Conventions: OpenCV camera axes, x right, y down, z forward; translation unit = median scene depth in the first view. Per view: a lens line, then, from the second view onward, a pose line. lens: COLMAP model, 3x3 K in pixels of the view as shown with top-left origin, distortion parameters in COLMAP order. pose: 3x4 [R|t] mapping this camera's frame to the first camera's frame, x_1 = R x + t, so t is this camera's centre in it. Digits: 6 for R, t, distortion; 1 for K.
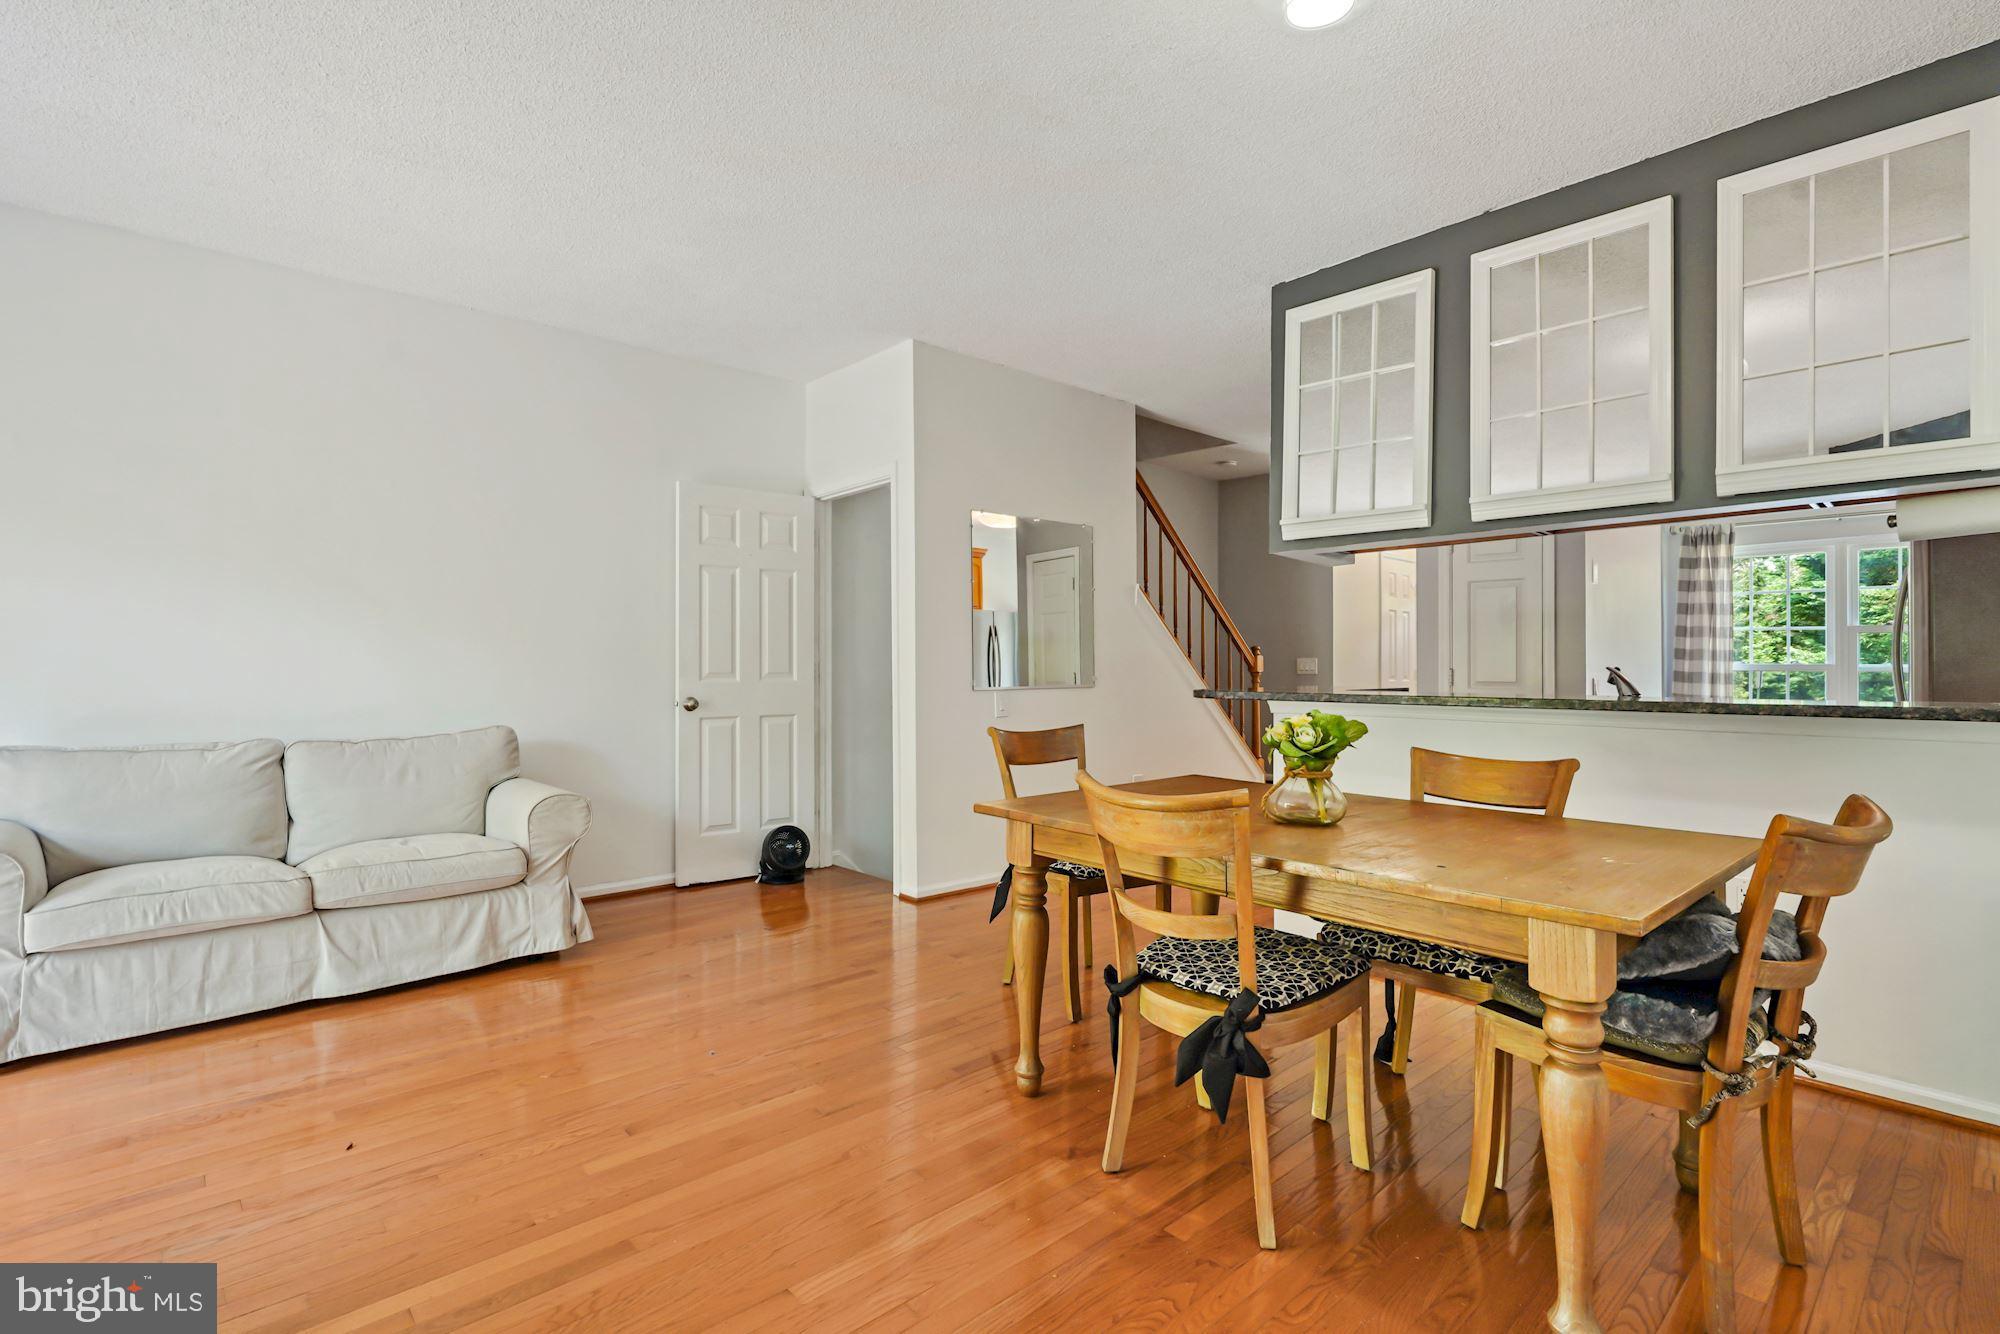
lens RADIAL K [[948.5, 0, 995.2], [0, 948.5, 658.5], [0, 0, 1]] dist [-0.000054, -0.000237]
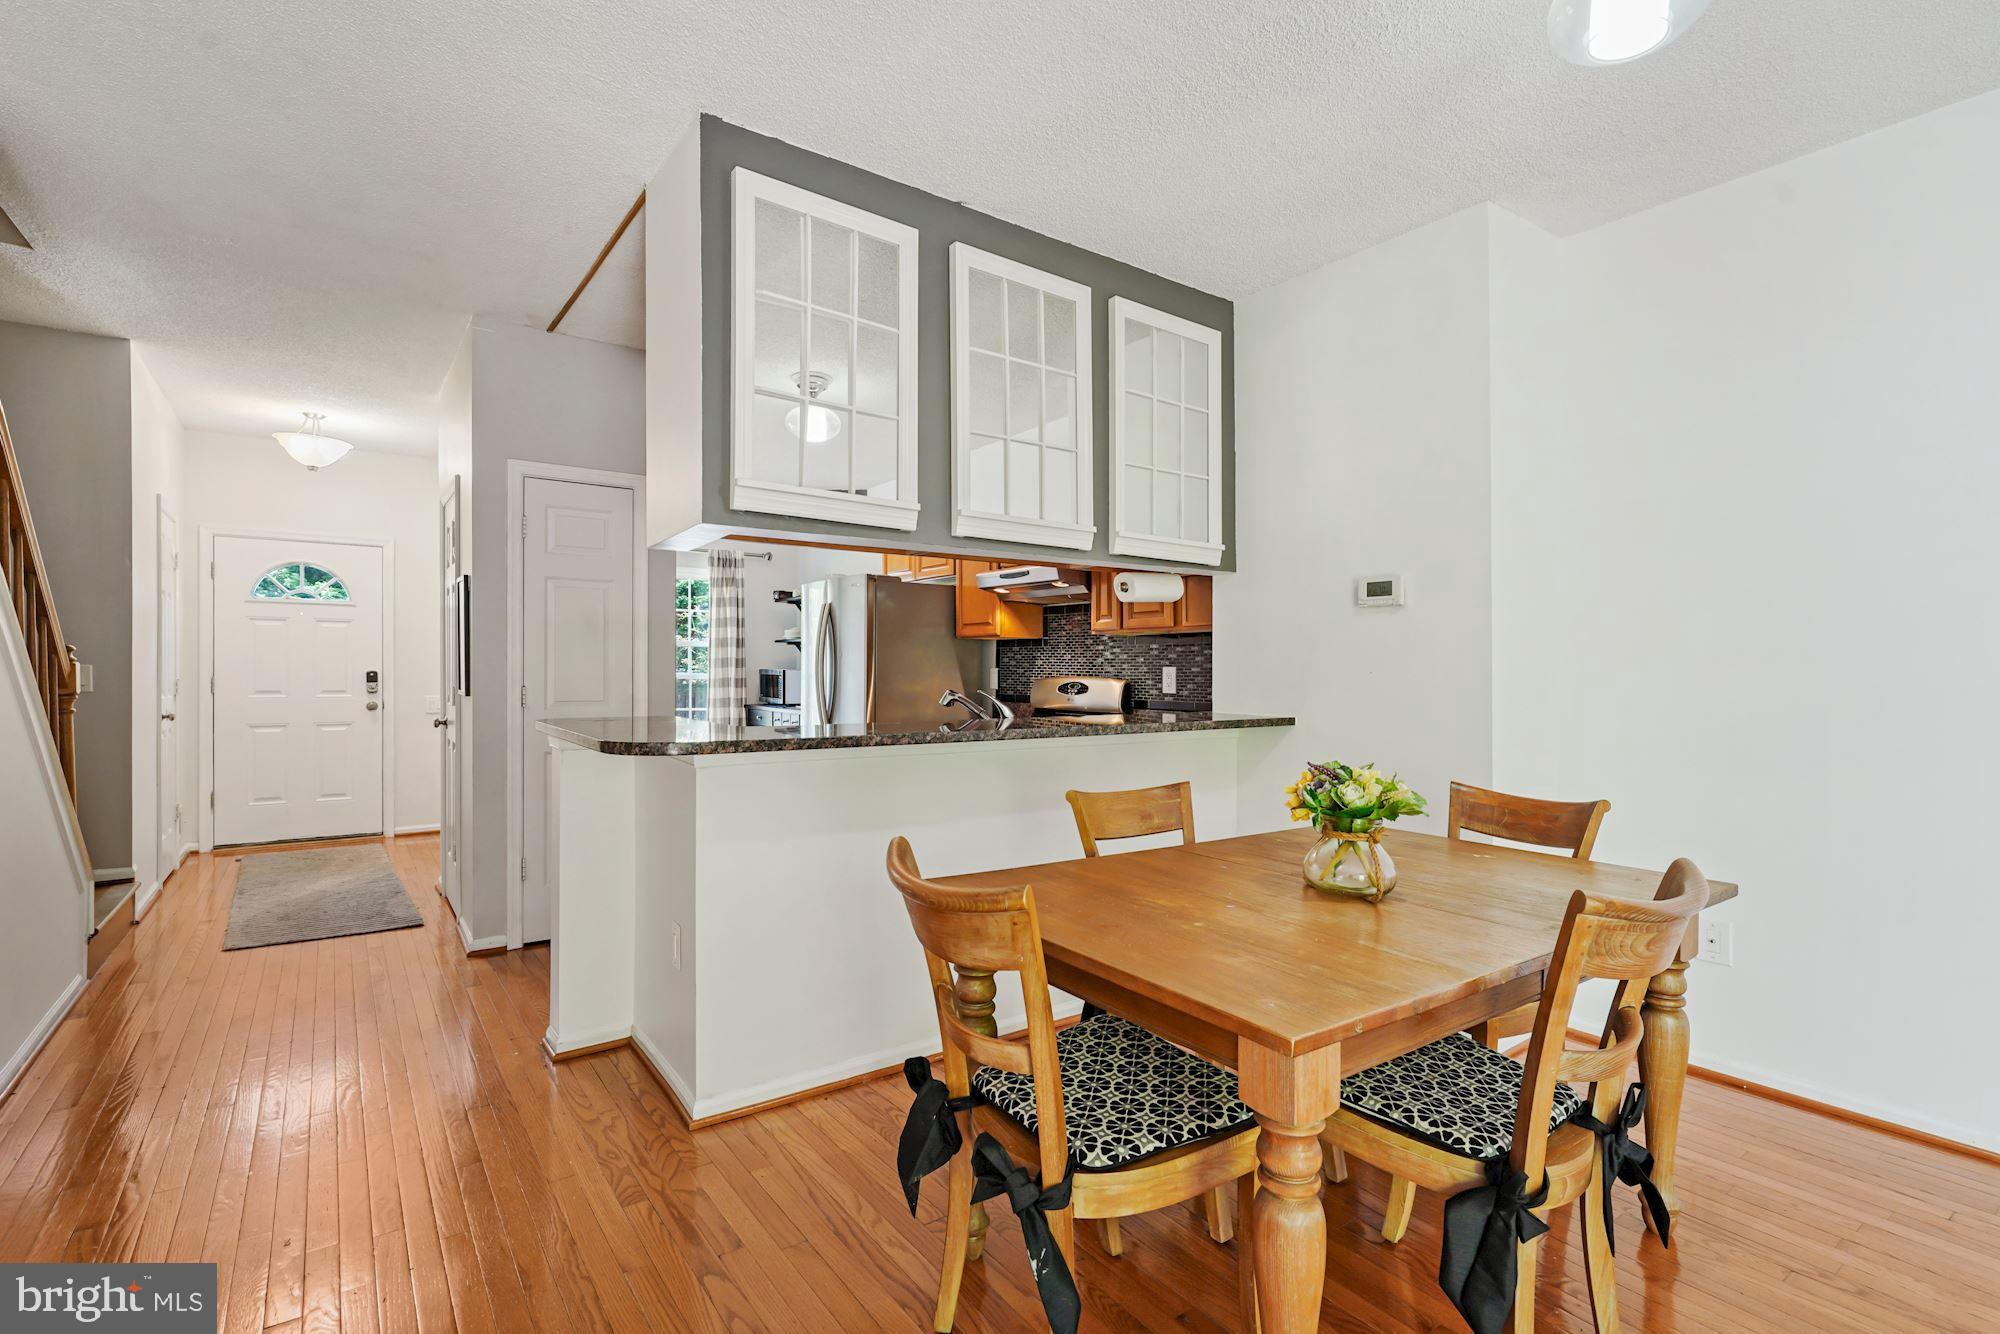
lens RADIAL K [[908.5, 0, 1000.0], [0, 908.5, 667.0], [0, 0, 1]] dist [-0.000703, 0.000010]
pose [[0.109221, -0.002144, 0.994015, -0.336892], [-0.012760, 0.999912, 0.003558, -0.020189], [-0.993936, -0.013072, 0.109184, 0.802637]]
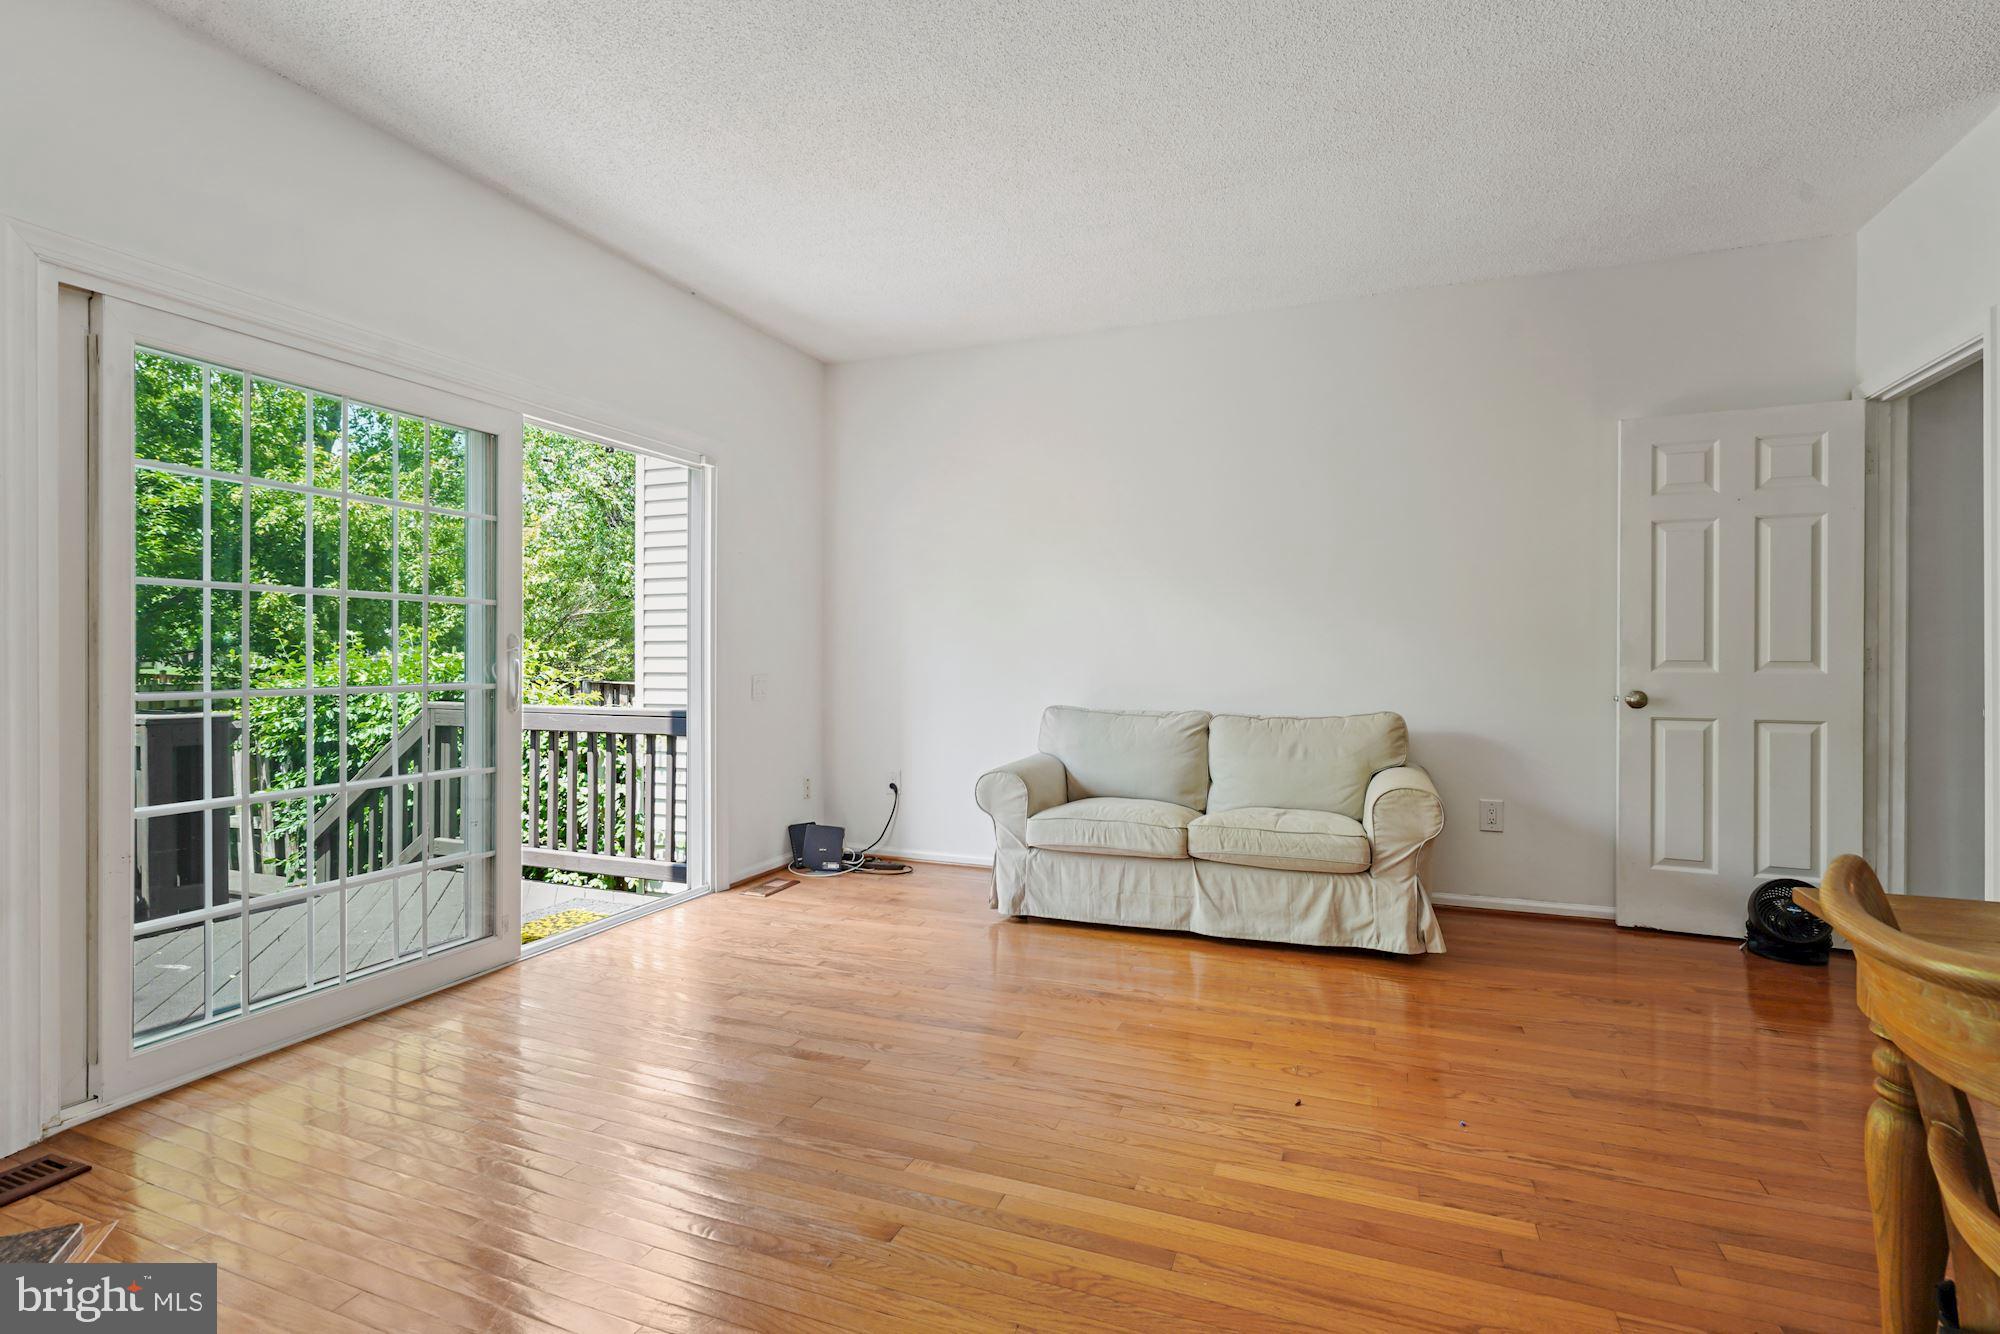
lens RADIAL K [[948.5, 0, 995.2], [0, 948.5, 658.5], [0, 0, 1]] dist [-0.000054, -0.000237]
pose [[0.439171, 0.007332, -0.898374, 0.208446], [0.005537, 0.999926, 0.010868, 0.002695], [0.898386, -0.009747, 0.439098, 0.230159]]
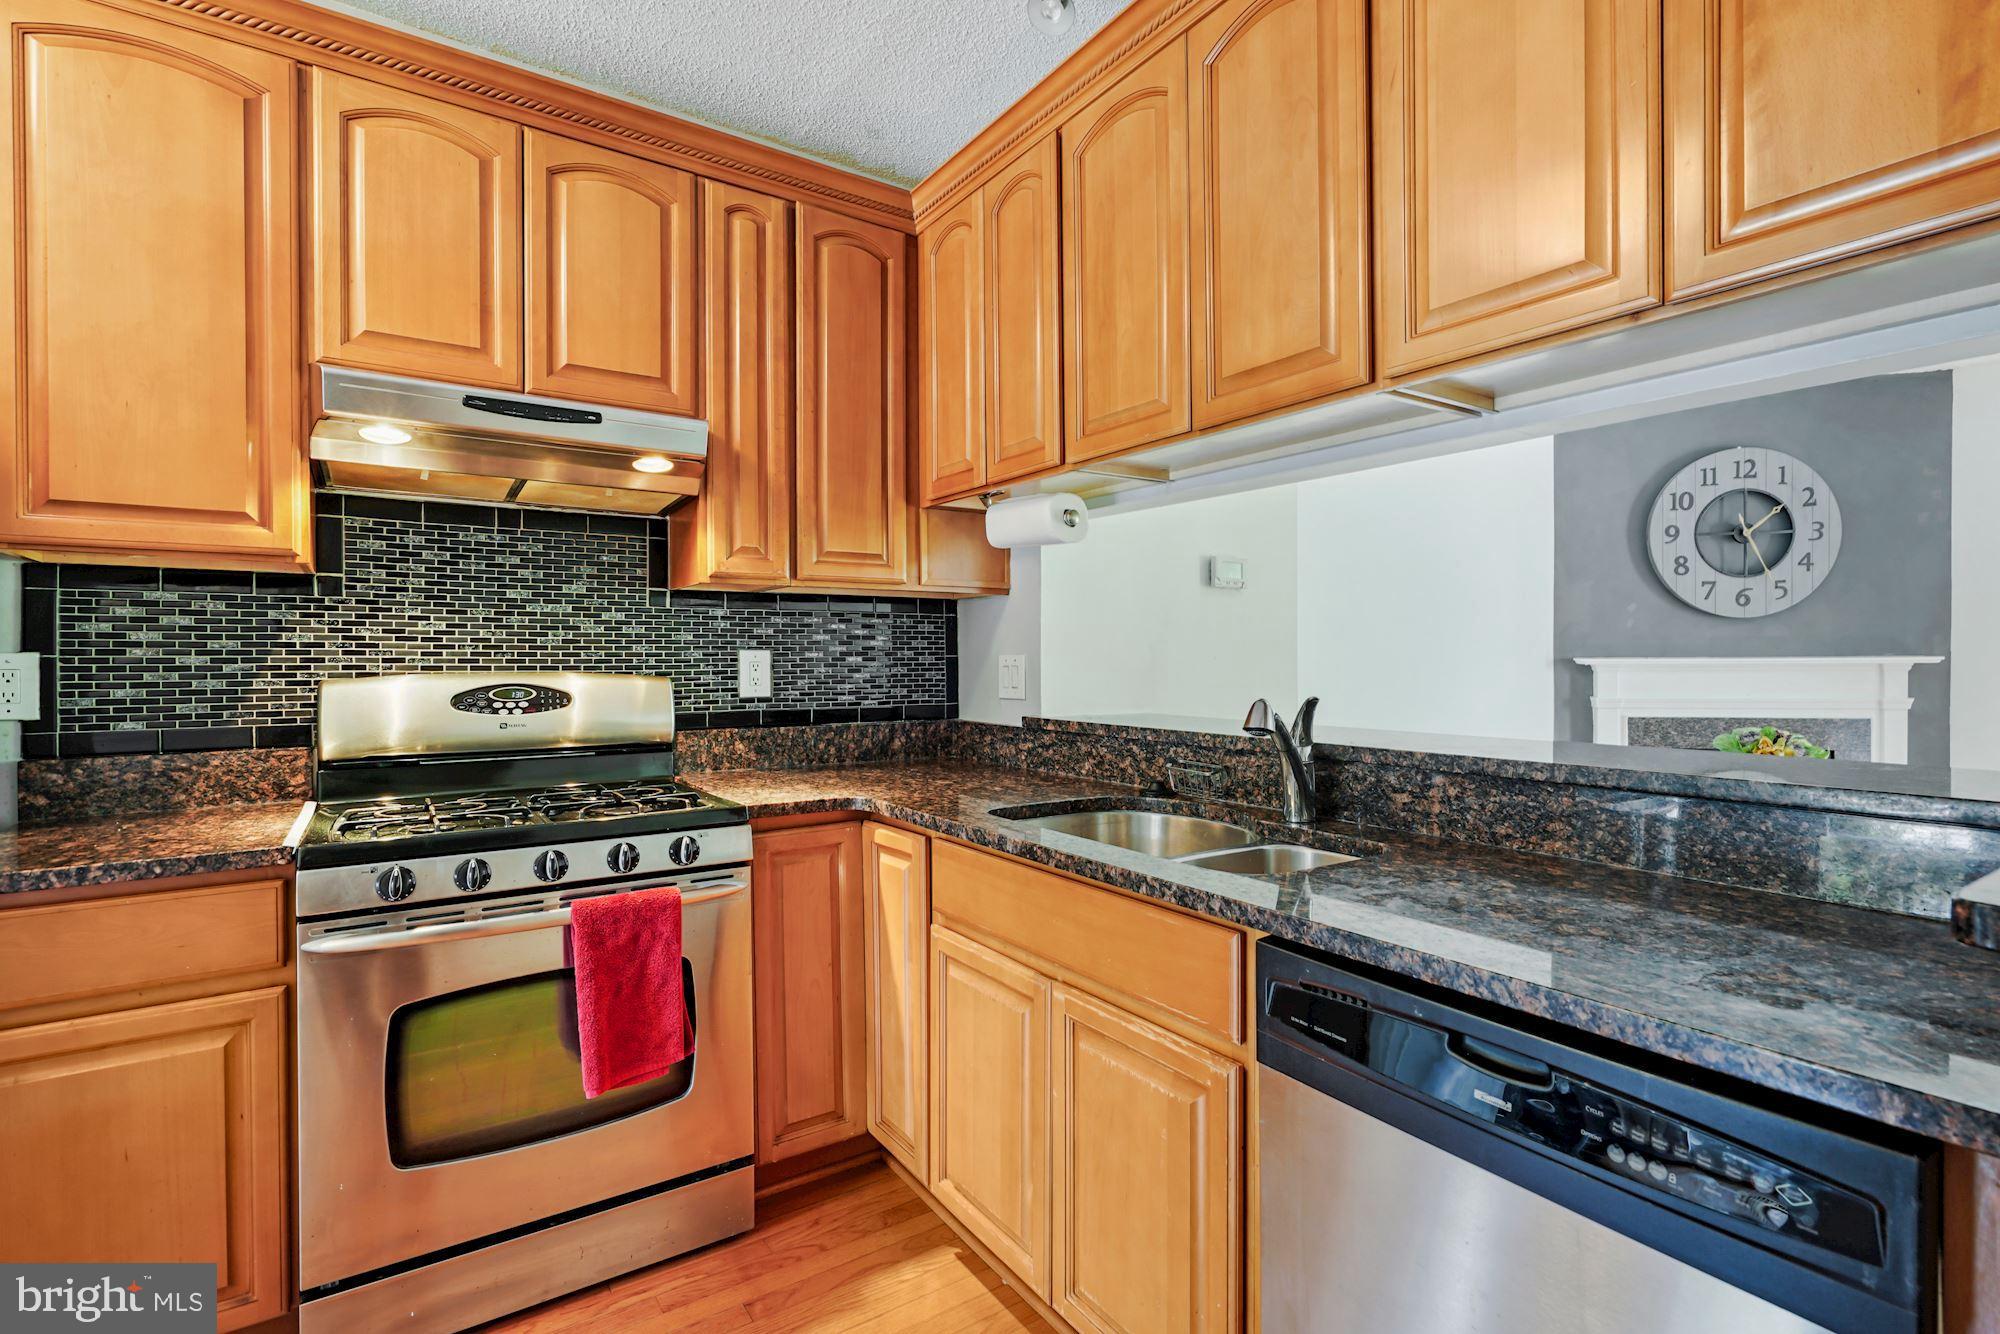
lens RADIAL K [[932.1, 0, 1002.9], [0, 932.1, 660.6], [0, 0, 1]] dist [-0.000437, 0.000574]
pose [[-0.989477, -0.003533, 0.144645, 0.683444], [-0.004518, 0.999969, -0.006483, -0.006324], [-0.144617, -0.007069, -0.989462, 1.426992]]
